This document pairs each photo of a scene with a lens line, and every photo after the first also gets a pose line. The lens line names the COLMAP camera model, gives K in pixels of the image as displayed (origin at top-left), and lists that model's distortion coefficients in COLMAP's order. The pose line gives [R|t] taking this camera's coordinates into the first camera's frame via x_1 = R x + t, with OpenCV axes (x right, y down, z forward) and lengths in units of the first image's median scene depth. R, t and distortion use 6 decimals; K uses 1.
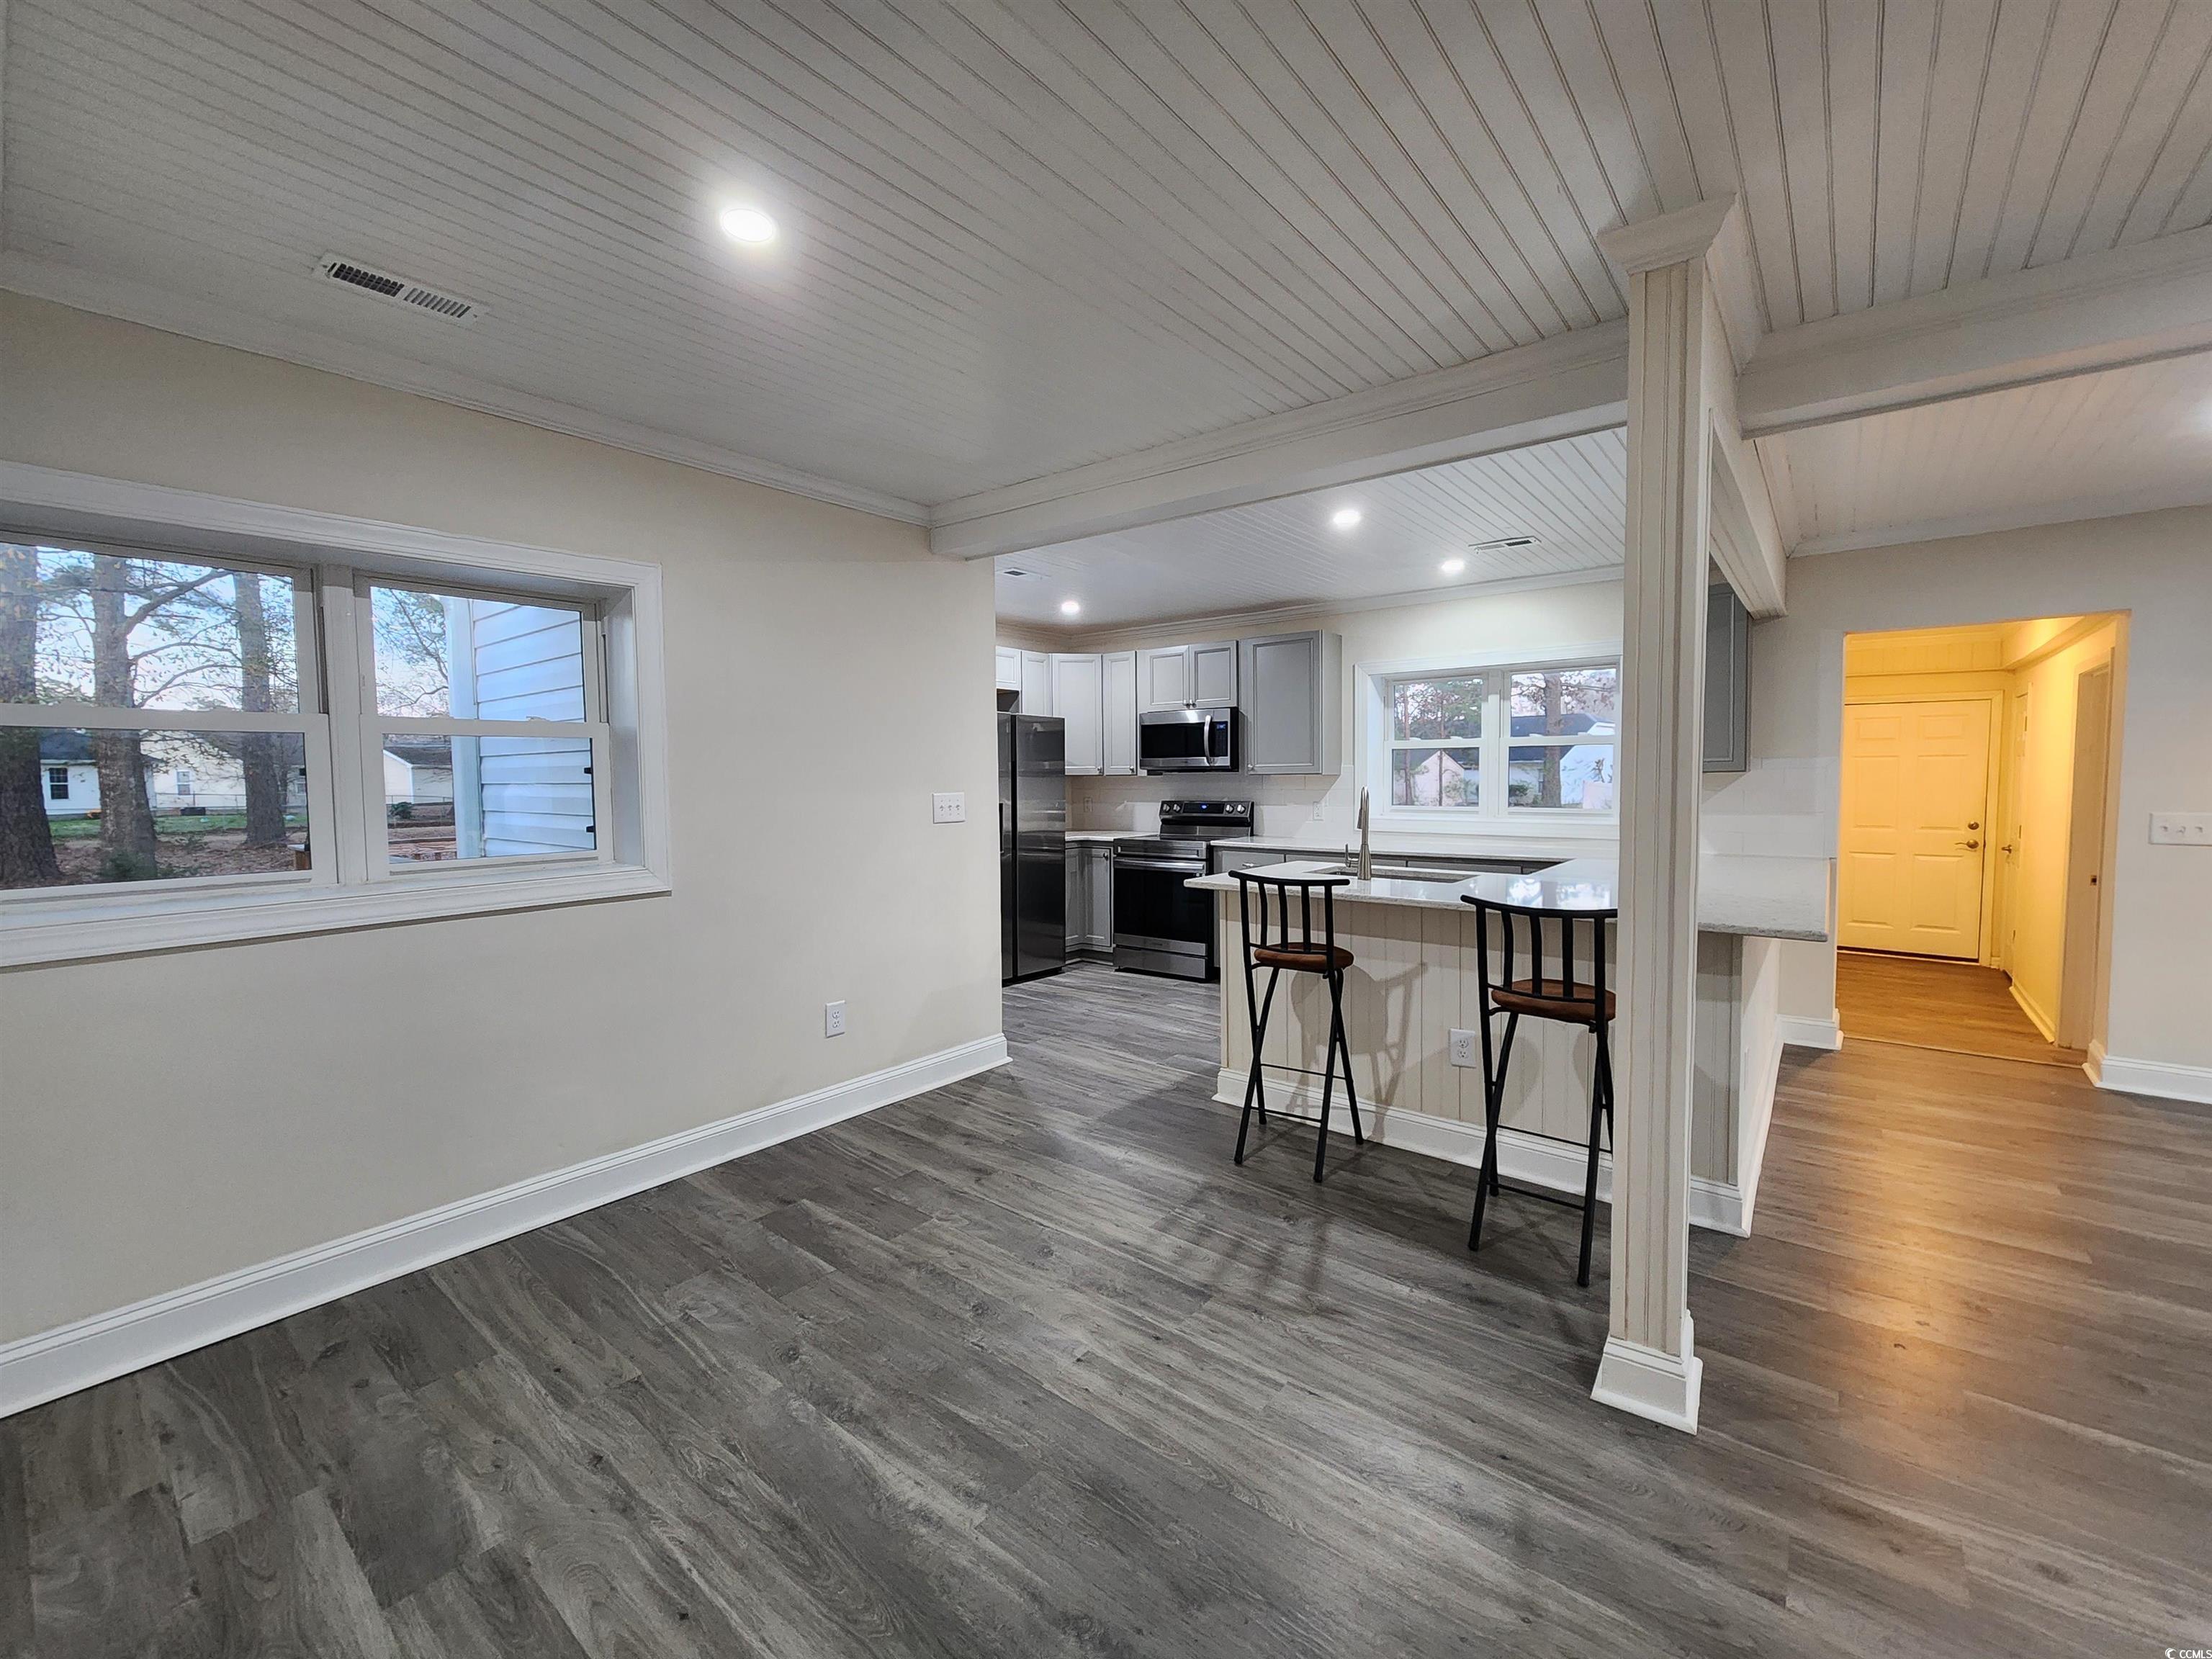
lens RADIAL K [[910.1, 0, 1107.0], [0, 910.1, 827.7], [0, 0, 1]] dist [0.000900, 0.000681]
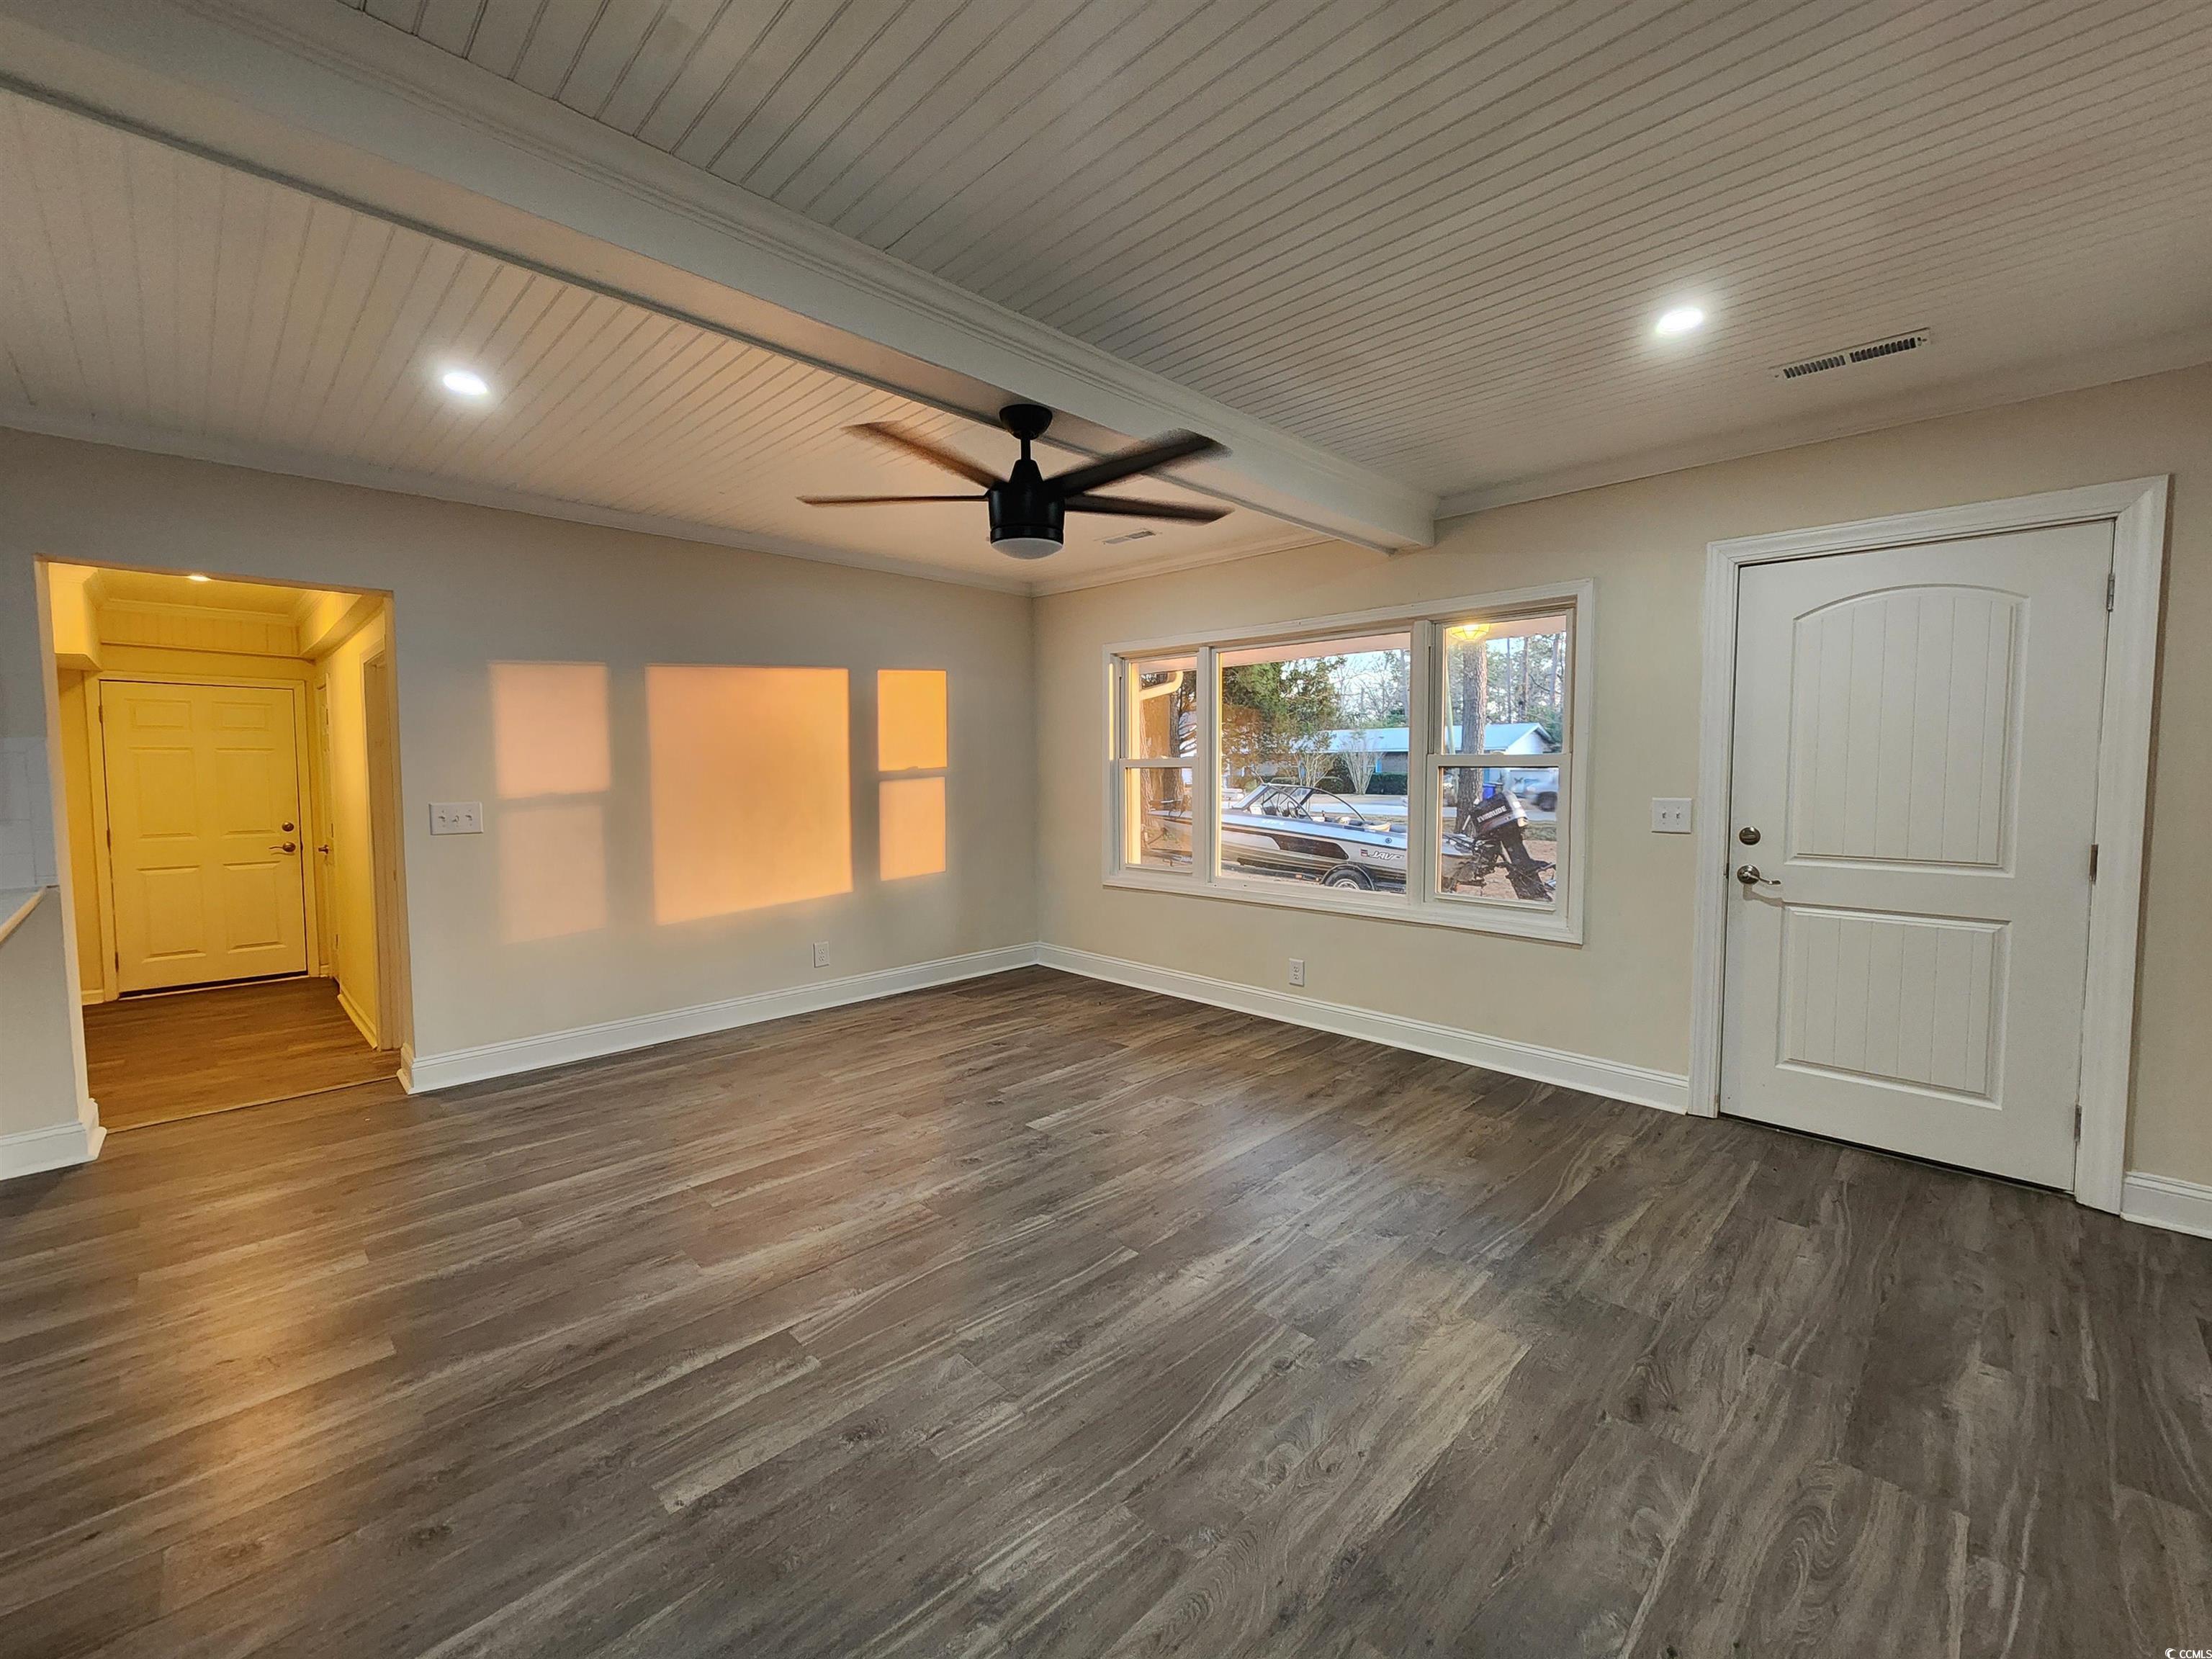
lens RADIAL K [[914.2, 0, 1109.0], [0, 914.2, 821.7], [0, 0, 1]] dist [0.001182, 0.000302]
pose [[0.100890, -0.052439, 0.993515, 0.151119], [0.062763, 0.996956, 0.046247, 0.002338], [-0.992916, 0.057690, 0.103874, 0.107849]]
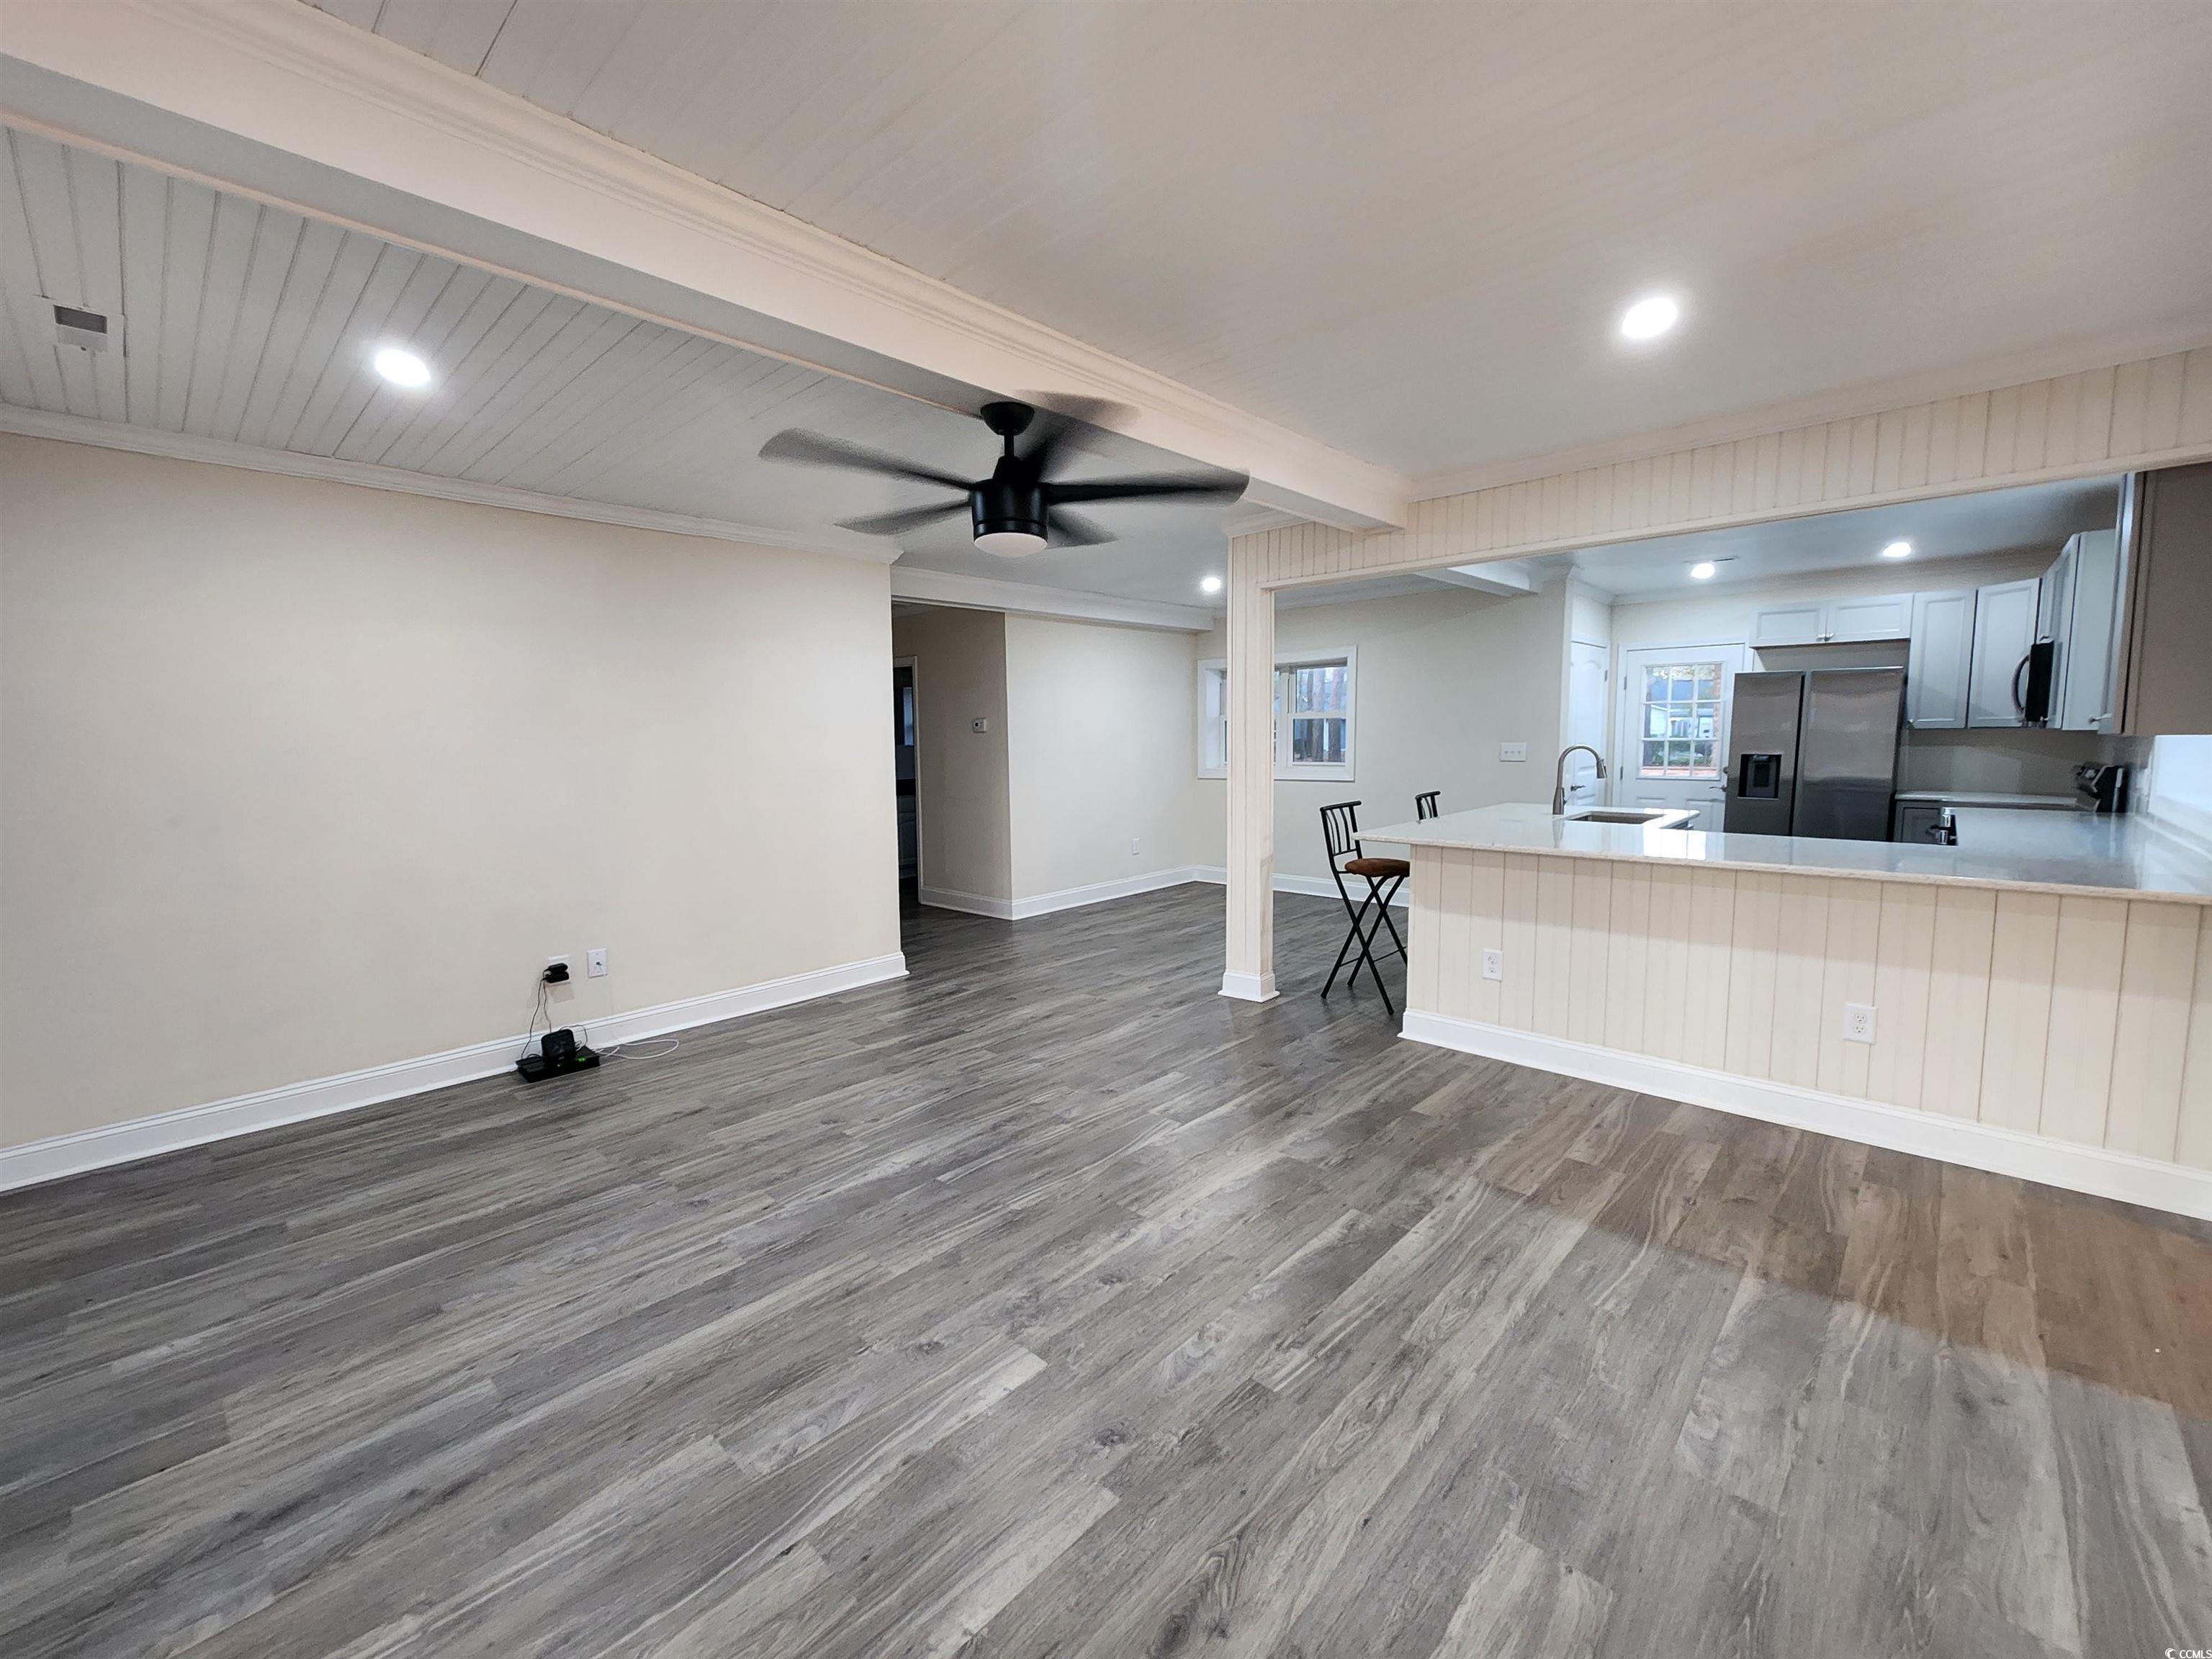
lens RADIAL K [[906.2, 0, 1102.5], [0, 906.2, 825.8], [0, 0, 1]] dist [-0.000778, 0.000020]
pose [[-0.075914, 0.111473, -0.990864, 1.015863], [-0.044692, 0.992352, 0.115064, -0.030390], [0.996112, 0.053018, -0.070351, 0.263258]]
